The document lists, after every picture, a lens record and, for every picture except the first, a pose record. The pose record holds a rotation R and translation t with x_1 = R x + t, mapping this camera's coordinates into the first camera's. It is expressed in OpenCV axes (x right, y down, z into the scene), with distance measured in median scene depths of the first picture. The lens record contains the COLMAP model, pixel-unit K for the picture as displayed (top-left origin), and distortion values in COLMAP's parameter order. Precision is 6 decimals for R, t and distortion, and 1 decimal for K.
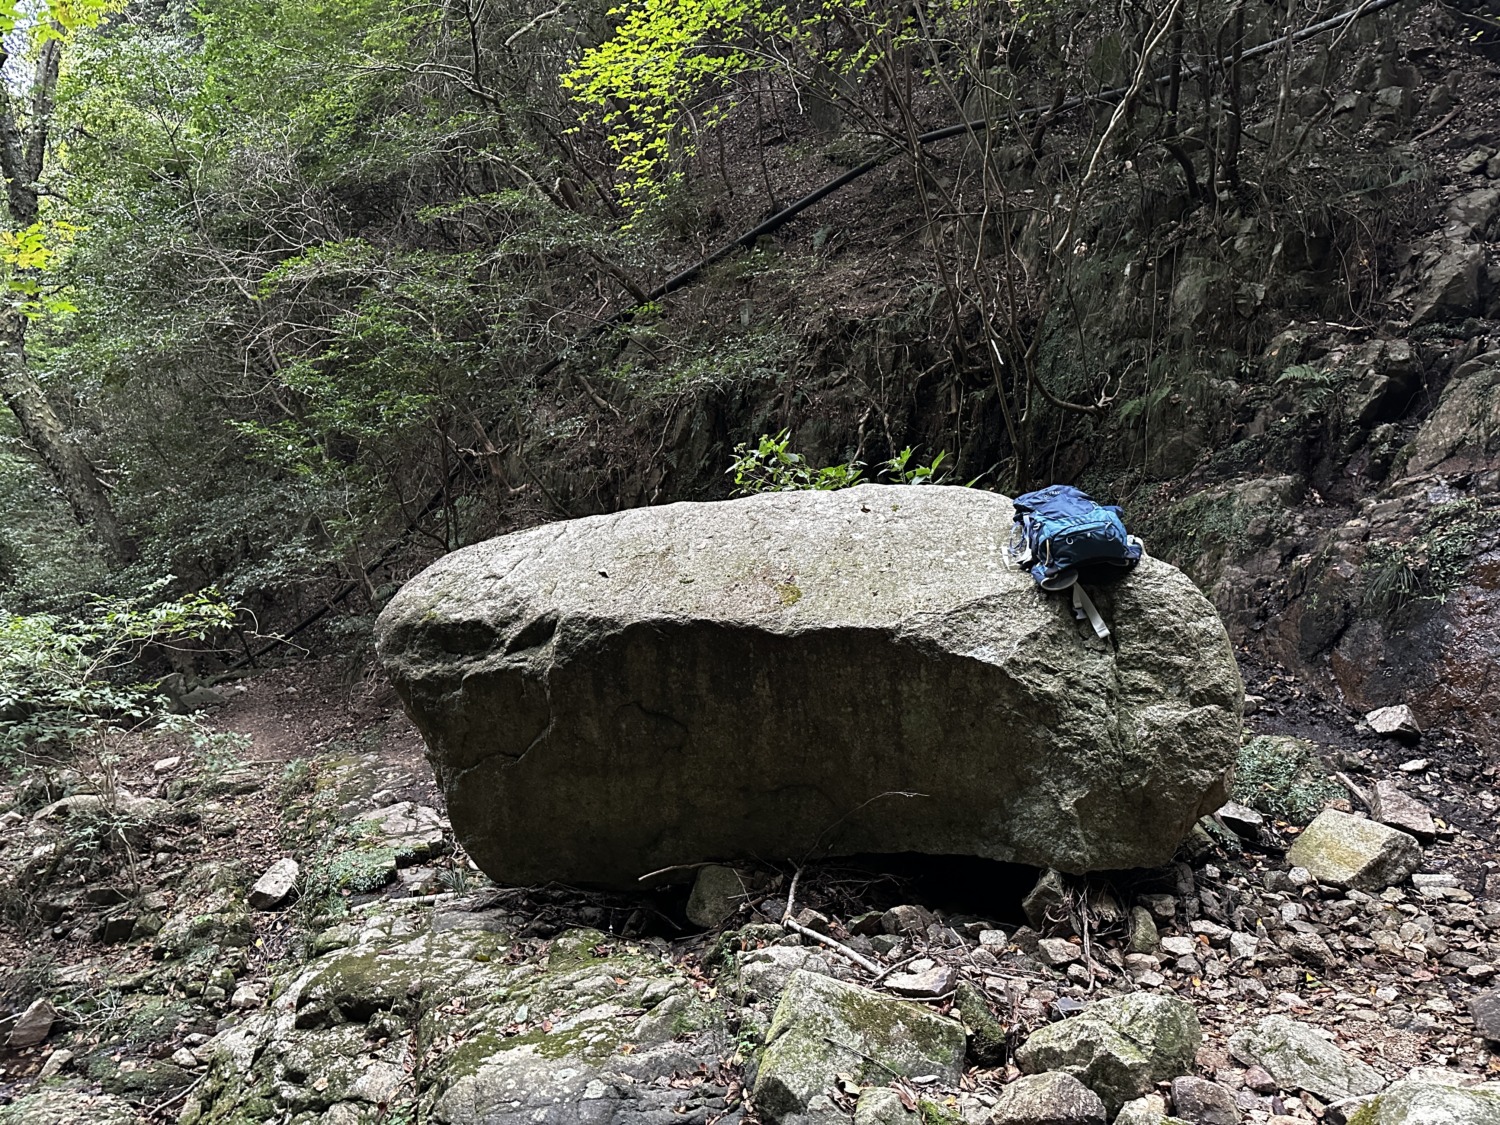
lens RADIAL K [[1051.2, 0, 750.0], [0, 1051.2, 562.5], [0, 0, 1]] dist [0.105639, -0.161115]
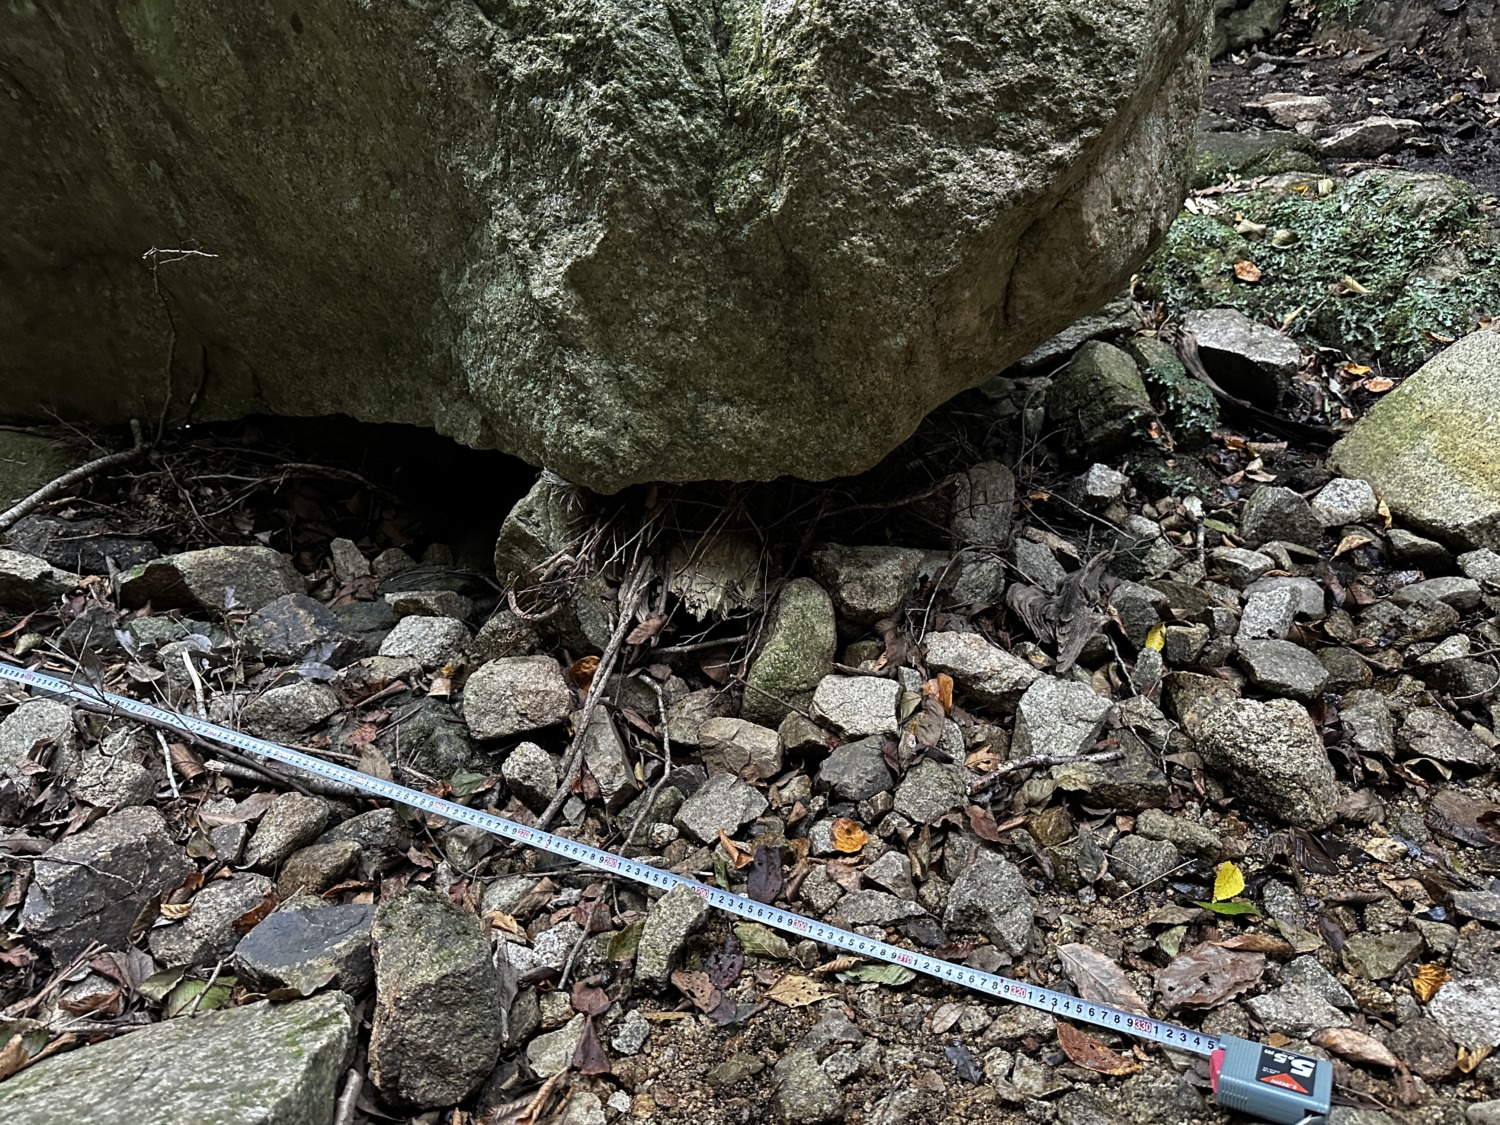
lens RADIAL K [[1049.9, 0, 750.0], [0, 1049.9, 562.5], [0, 0, 1]] dist [-0.002596, -0.010385]
pose [[0.989144, 0.050791, -0.137892, 0.362788], [0.009726, 0.913684, 0.406310, 0.162046], [0.146627, -0.403240, 0.903271, 0.633108]]
